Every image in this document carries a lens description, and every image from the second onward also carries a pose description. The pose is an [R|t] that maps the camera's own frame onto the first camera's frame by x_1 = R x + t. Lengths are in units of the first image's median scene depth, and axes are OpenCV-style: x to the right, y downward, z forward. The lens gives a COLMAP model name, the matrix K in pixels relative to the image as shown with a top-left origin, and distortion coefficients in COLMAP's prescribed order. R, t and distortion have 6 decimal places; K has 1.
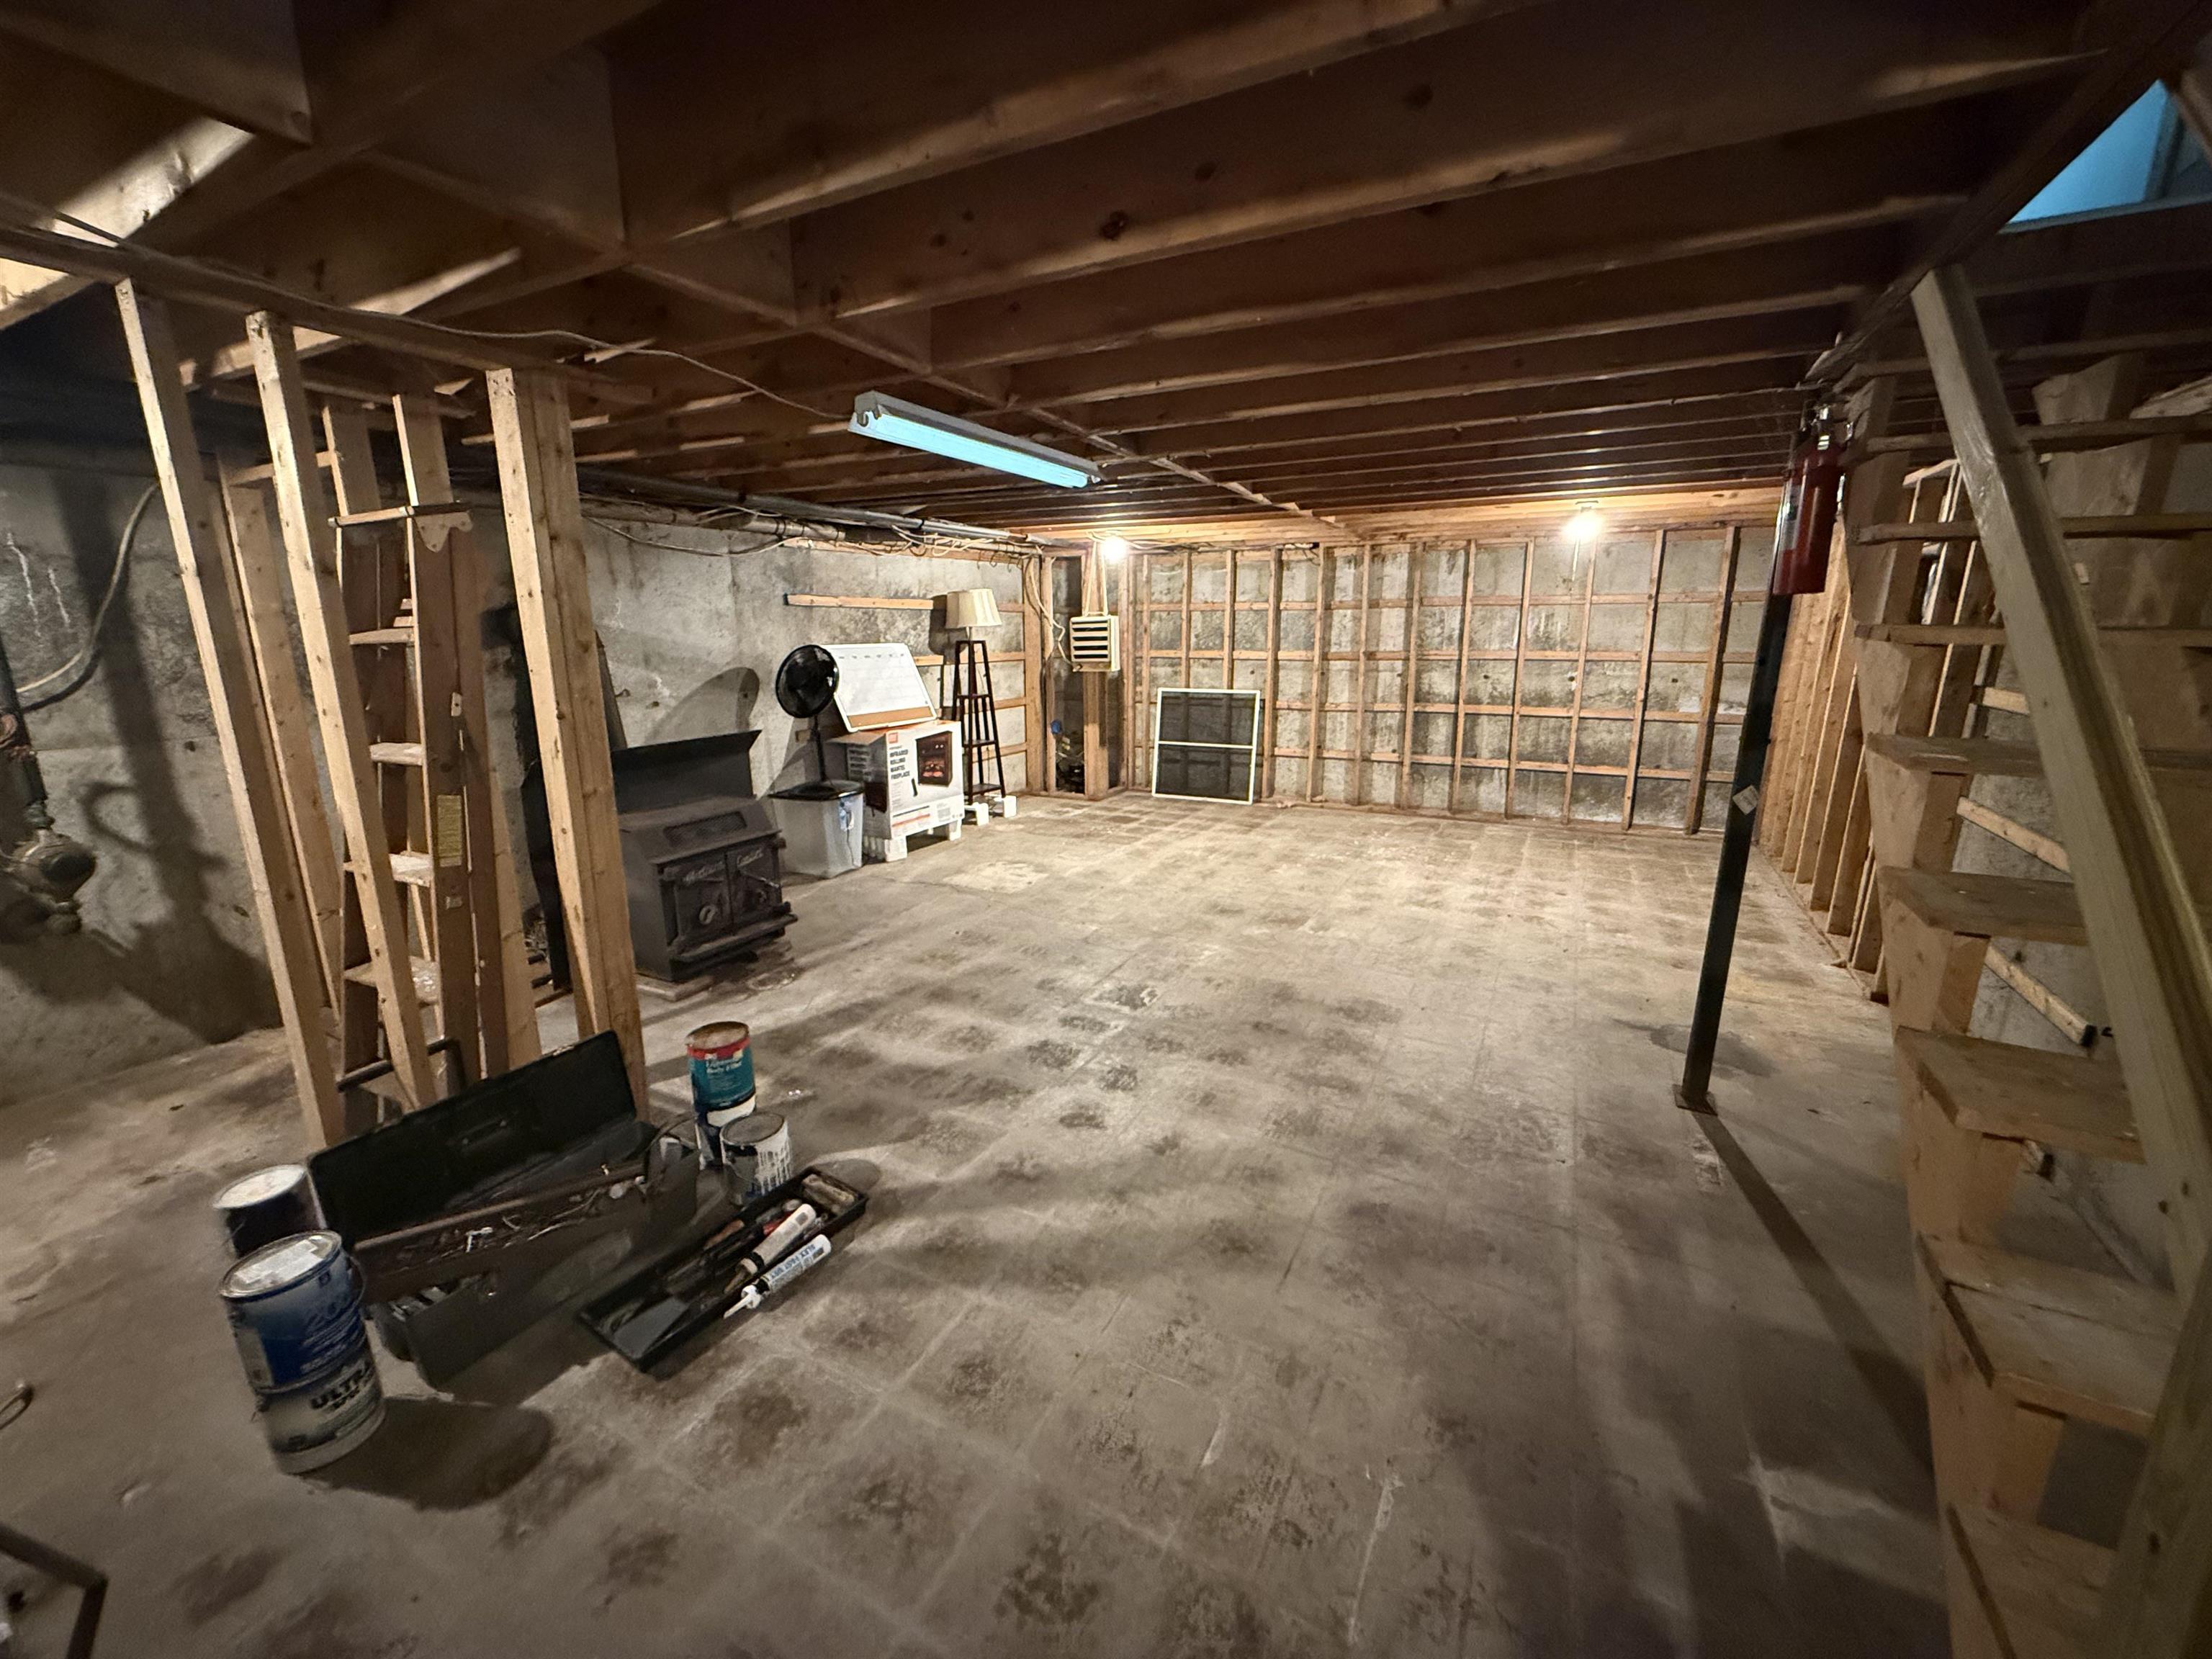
lens RADIAL K [[882.7, 0, 1104.4], [0, 882.7, 828.7], [0, 0, 1]] dist [0.000782, 0.001106]
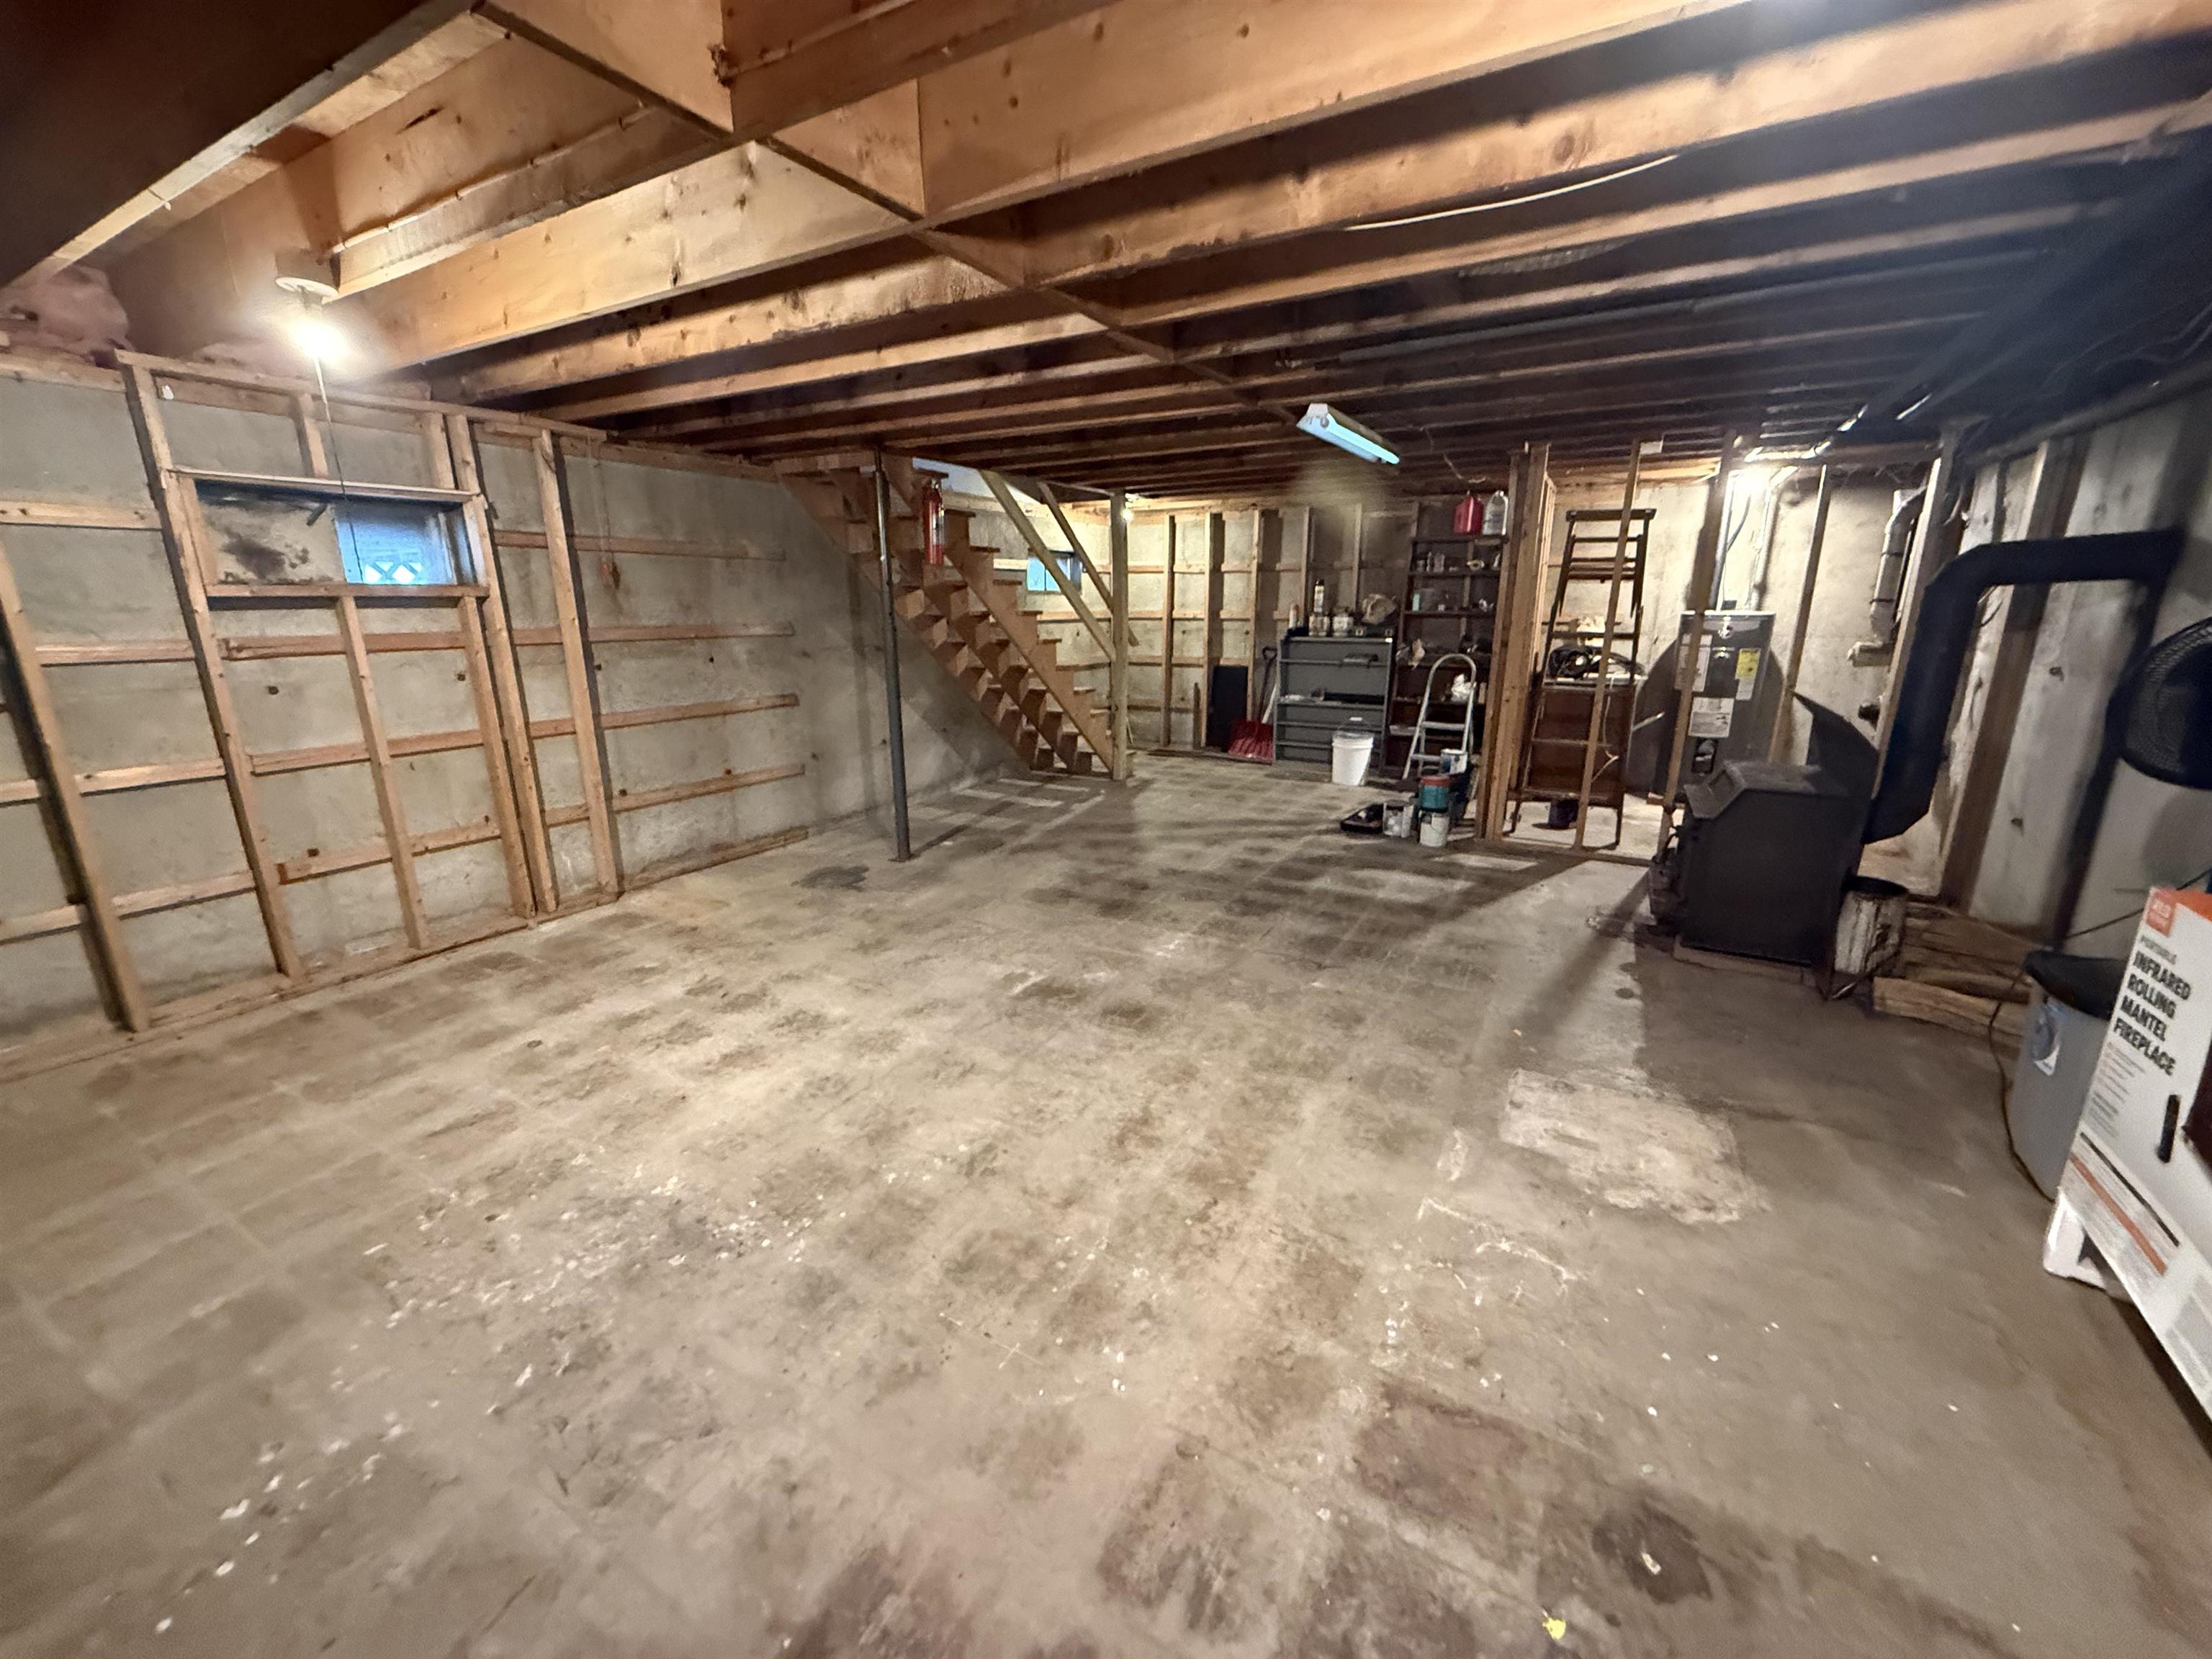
lens RADIAL K [[882.7, 0, 1108.2], [0, 882.7, 829.0], [0, 0, 1]] dist [0.000782, 0.001106]
pose [[-0.999499, 0.000681, 0.031636, 0.134325], [0.015430, 0.883336, 0.468487, -0.332331], [-0.027626, 0.468741, -0.882904, 1.523304]]
